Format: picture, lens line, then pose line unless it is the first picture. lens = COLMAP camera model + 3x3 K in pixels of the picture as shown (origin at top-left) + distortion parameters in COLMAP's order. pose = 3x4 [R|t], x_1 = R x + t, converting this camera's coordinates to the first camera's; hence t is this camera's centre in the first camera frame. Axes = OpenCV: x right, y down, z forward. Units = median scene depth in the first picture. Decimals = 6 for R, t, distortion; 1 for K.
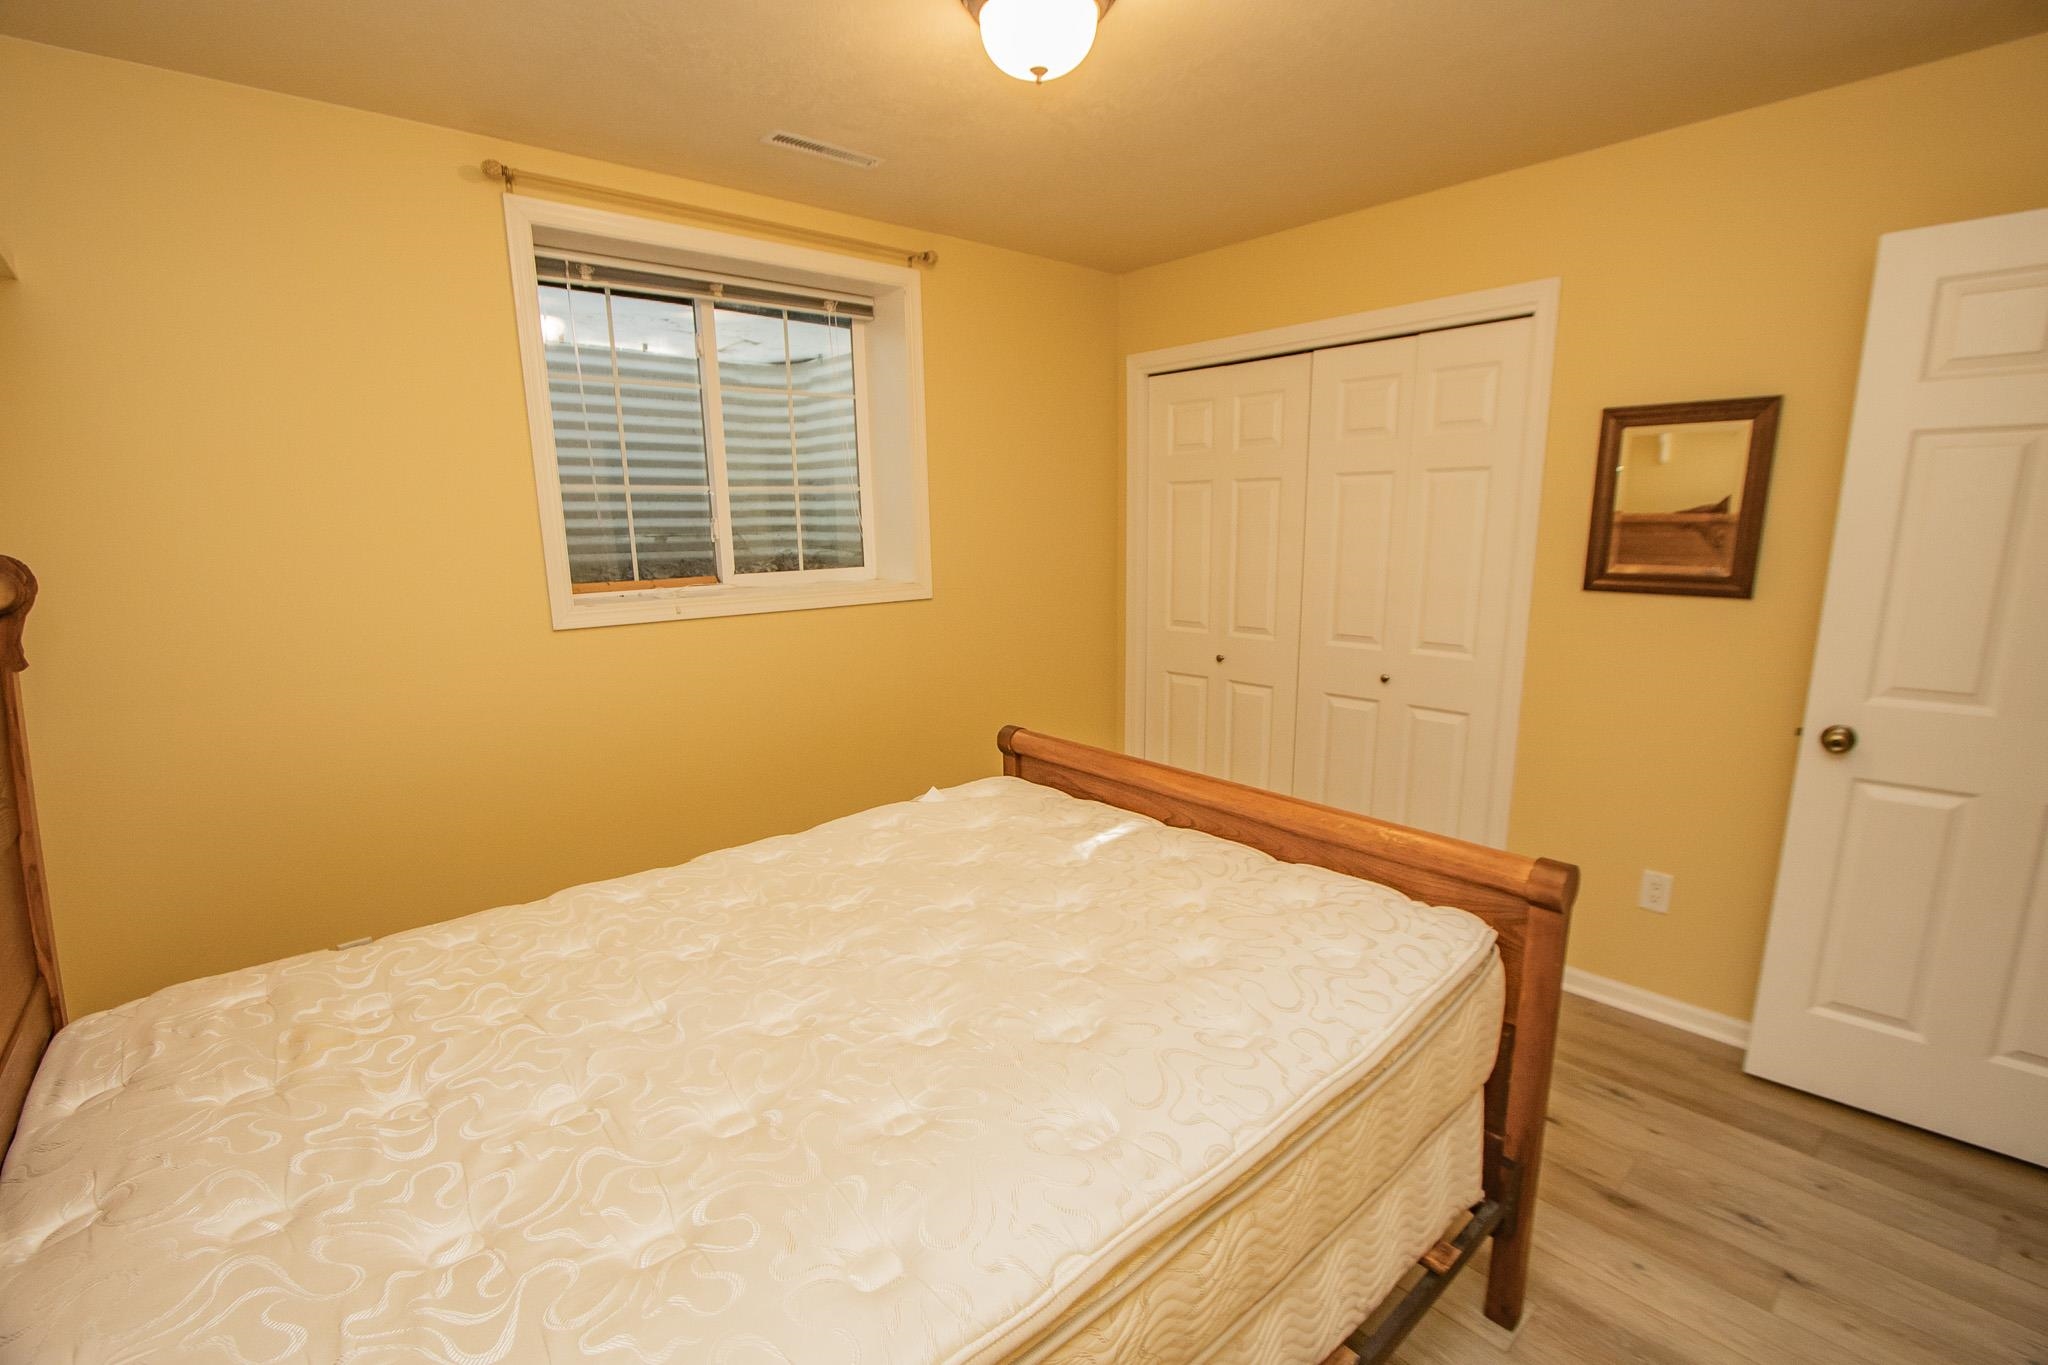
lens RADIAL K [[922.8, 0, 1021.9], [0, 922.8, 689.2], [0, 0, 1]] dist [0.000794, -0.000052]
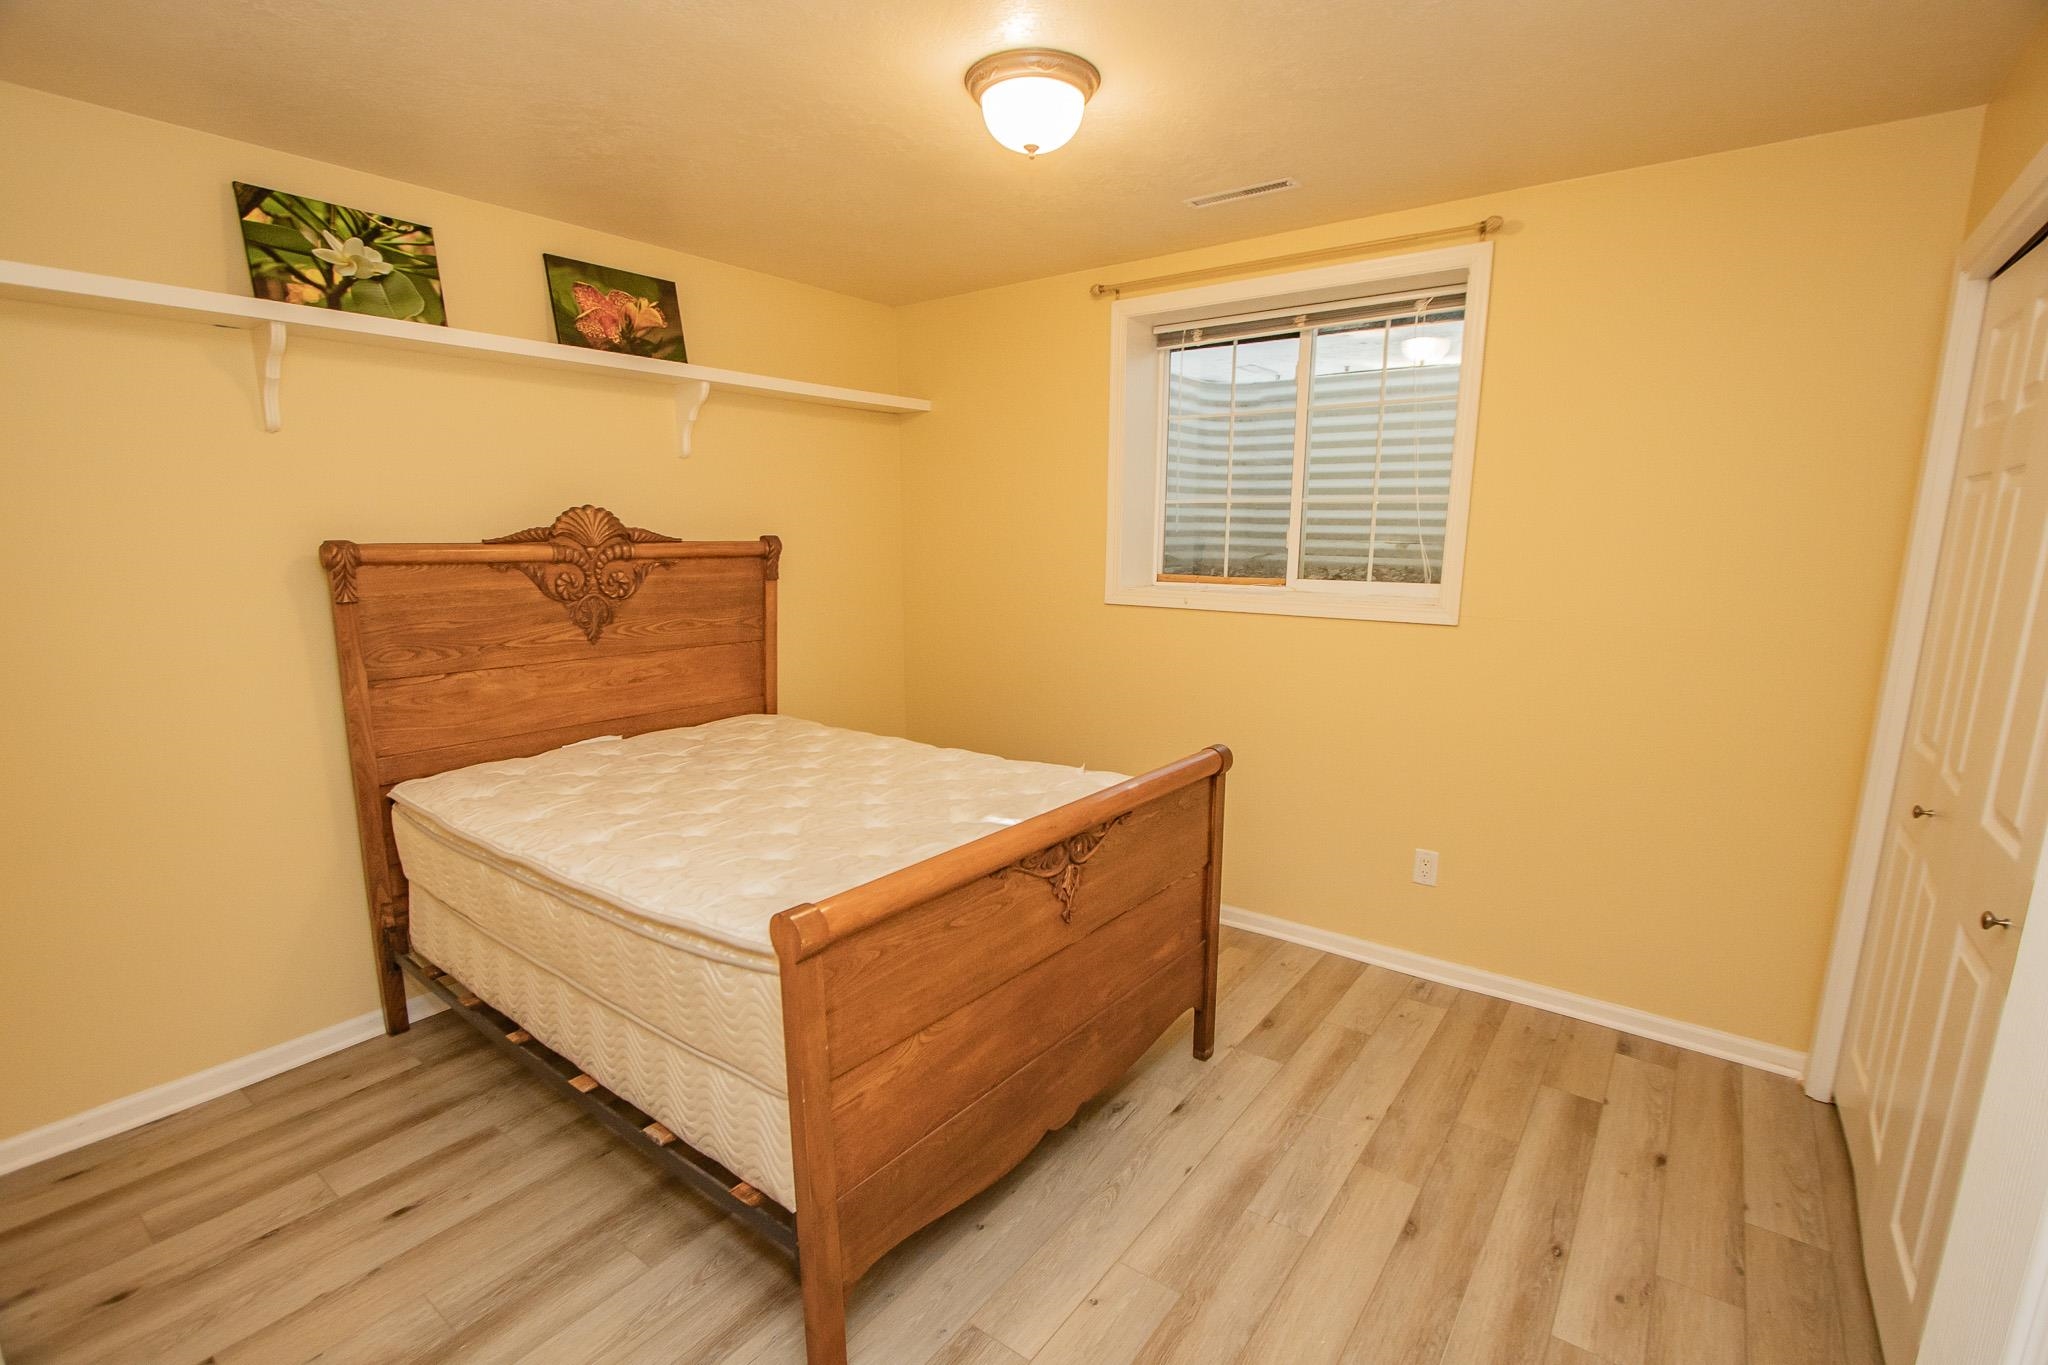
lens RADIAL K [[922.8, 0, 1022.5], [0, 922.8, 695.1], [0, 0, 1]] dist [0.000794, -0.000052]
pose [[0.213755, 0.195291, -0.957168, 0.698623], [-0.191081, 0.969246, 0.155083, -0.099283], [0.958017, 0.149747, 0.244497, 0.448285]]
